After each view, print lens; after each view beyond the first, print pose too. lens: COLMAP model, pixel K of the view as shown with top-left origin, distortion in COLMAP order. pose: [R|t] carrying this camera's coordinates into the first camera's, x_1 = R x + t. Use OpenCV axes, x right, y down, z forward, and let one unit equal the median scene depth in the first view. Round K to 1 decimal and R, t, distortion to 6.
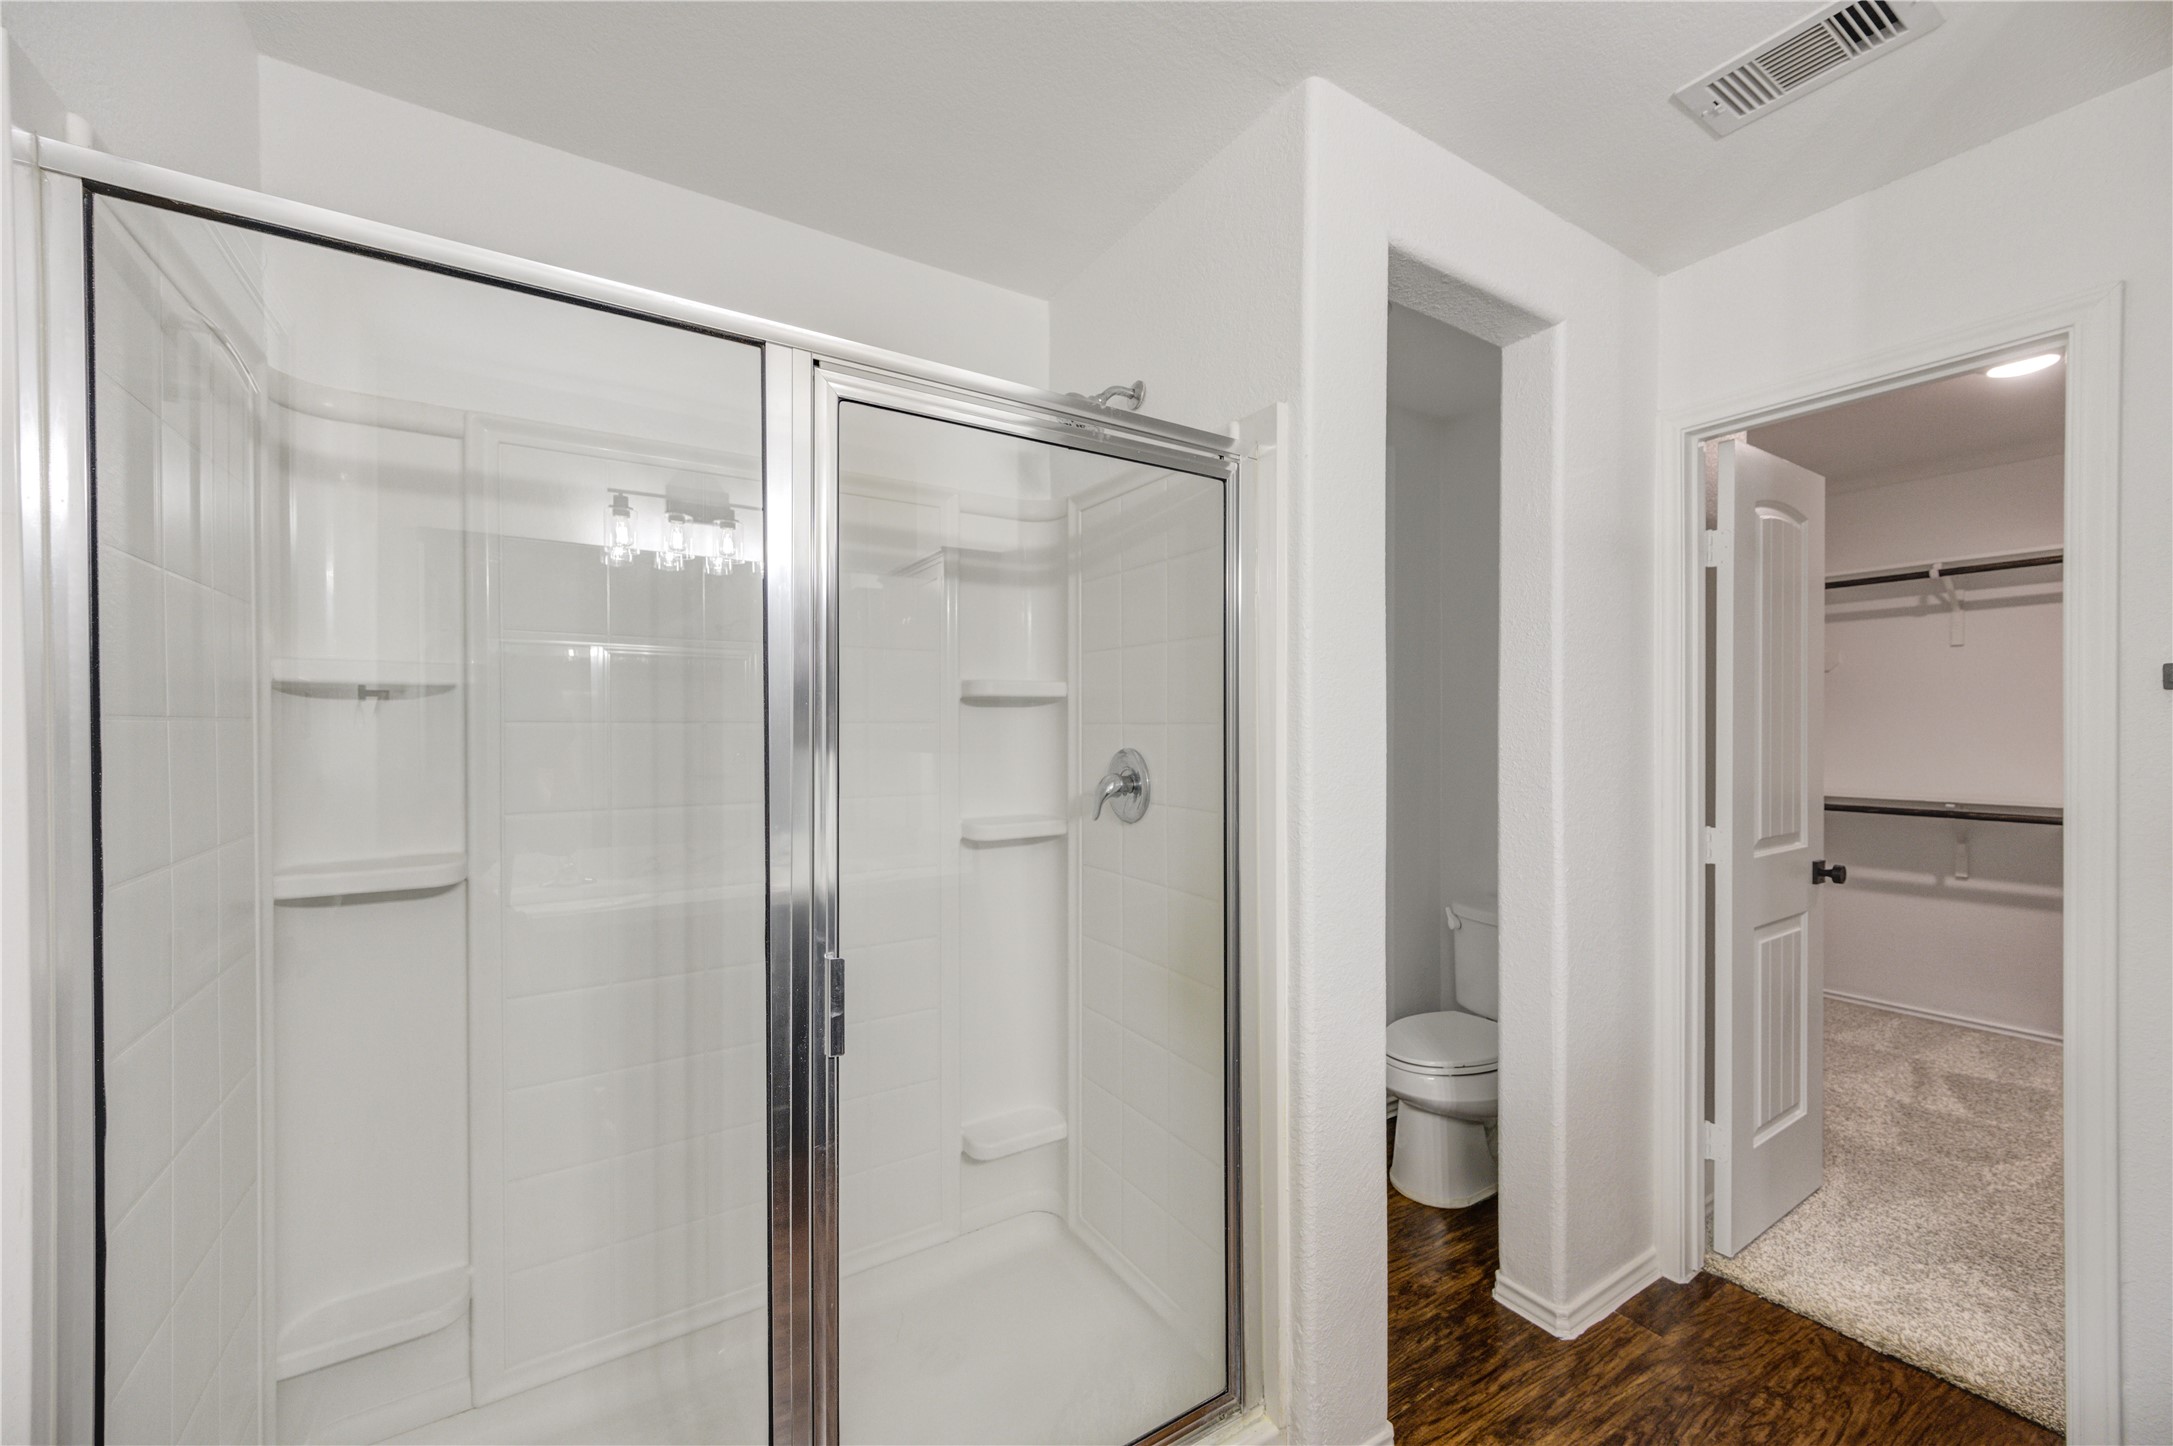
lens RADIAL K [[850.5, 0, 1101.5], [0, 850.5, 728.2], [0, 0, 1]] dist [0.002647, -0.000268]
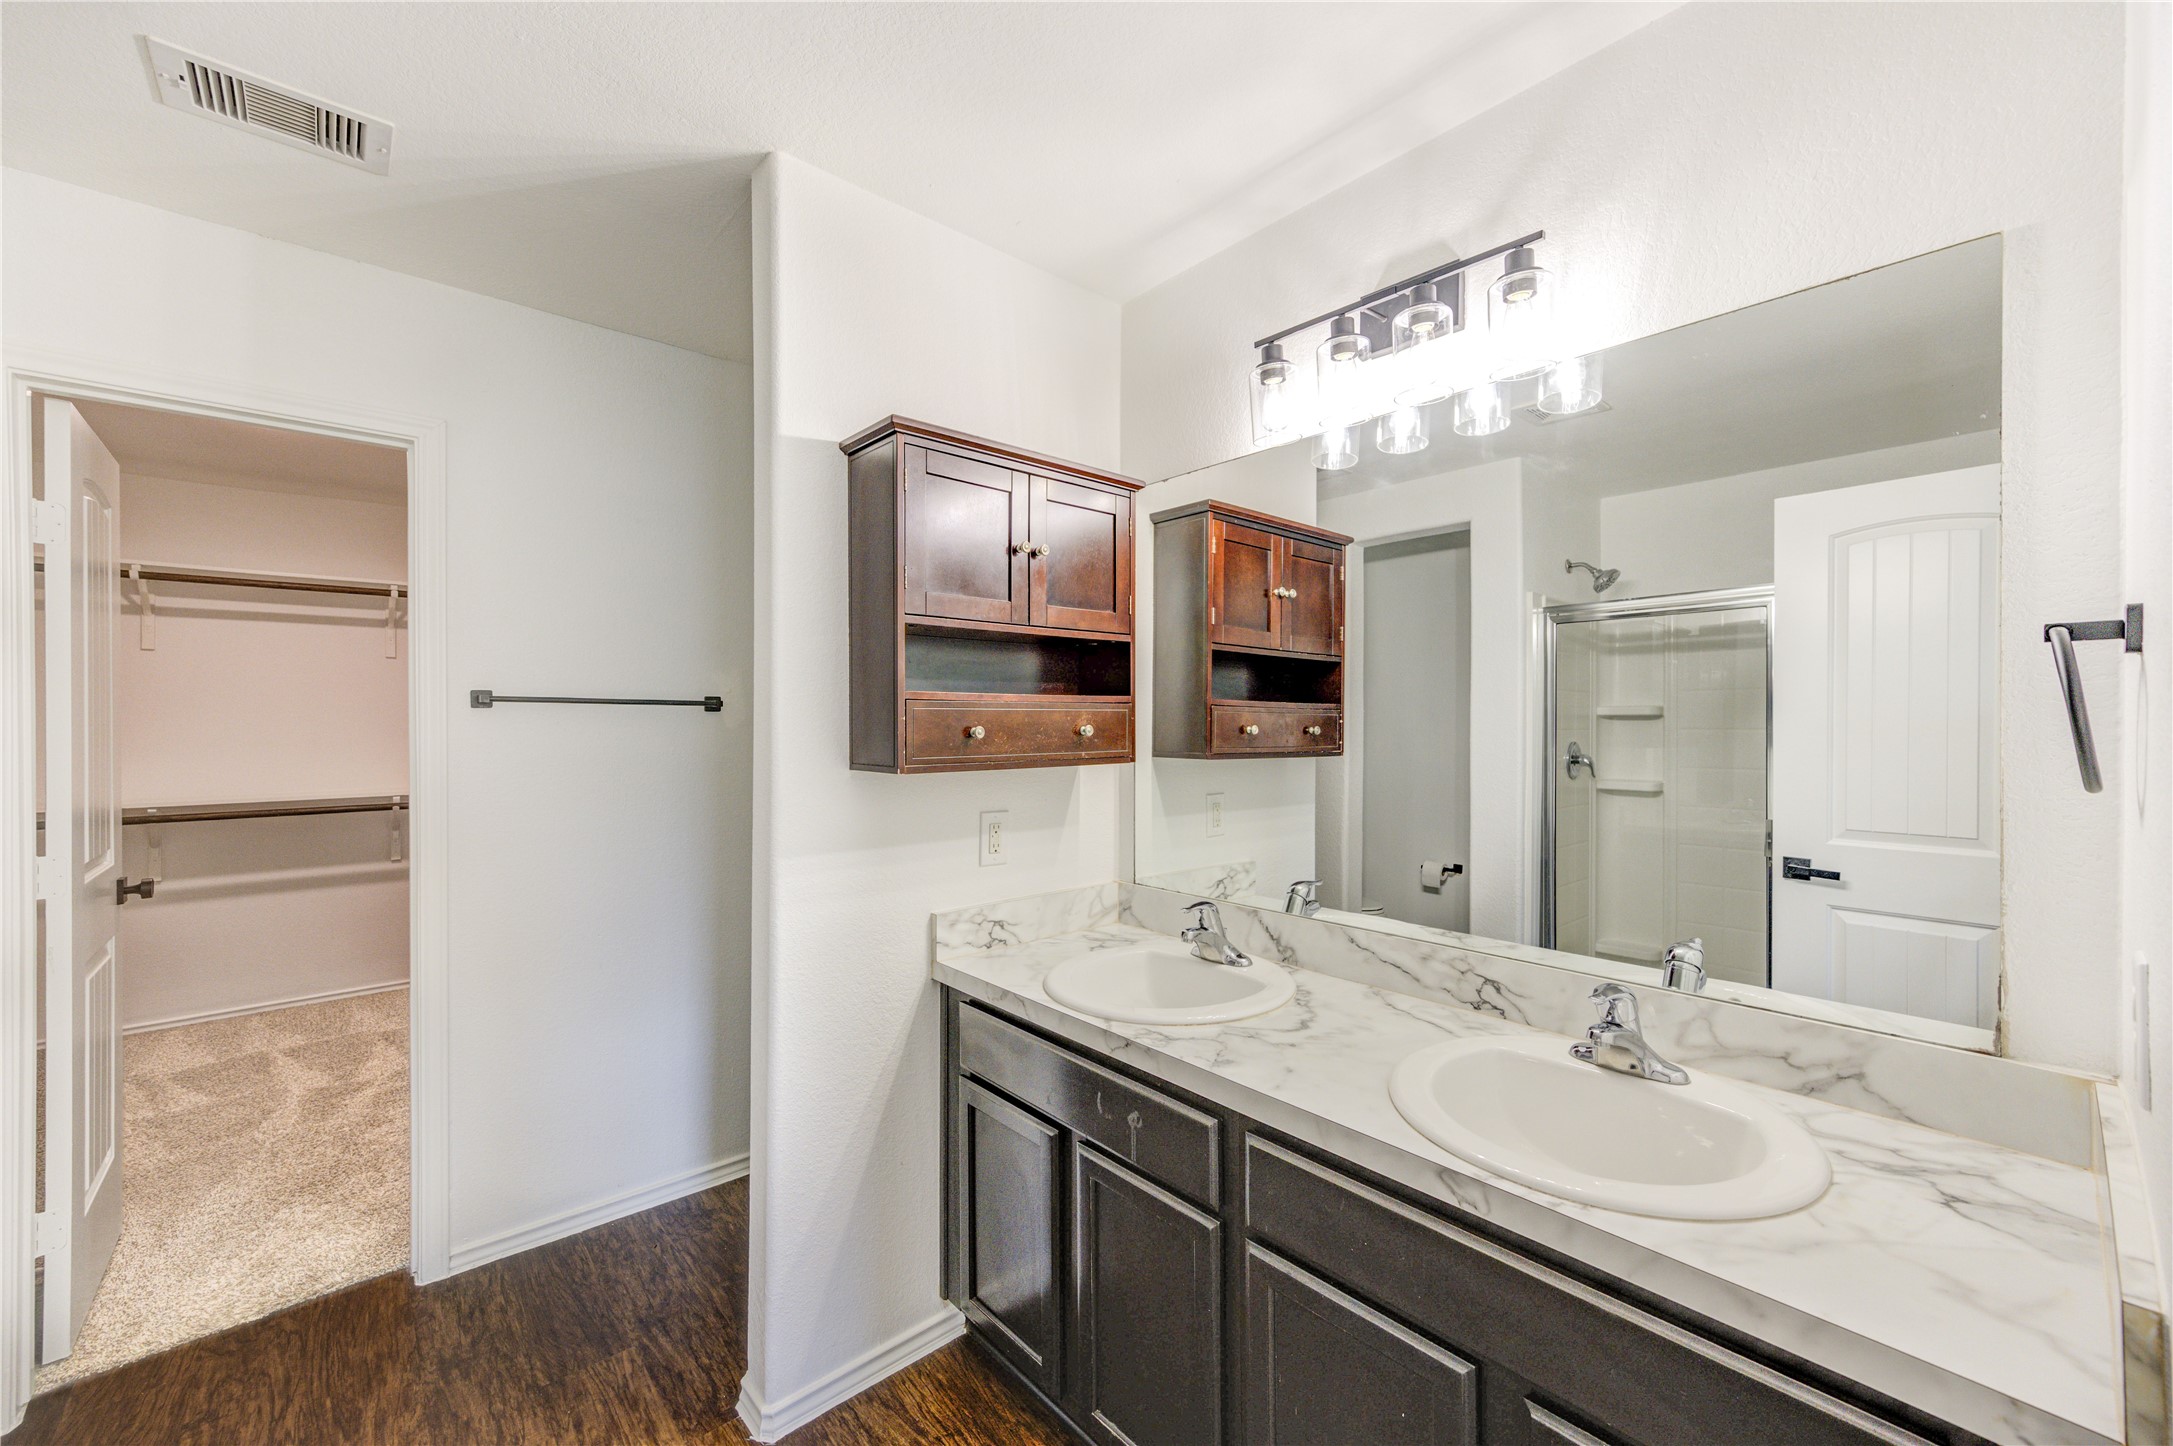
lens RADIAL K [[850.5, 0, 1101.5], [0, 850.5, 728.2], [0, 0, 1]] dist [0.002647, -0.000268]
pose [[-0.159842, -0.007623, 0.987113, -0.251527], [0.009031, 0.999917, 0.009185, -0.007043], [-0.987101, 0.010383, -0.159760, 0.101161]]
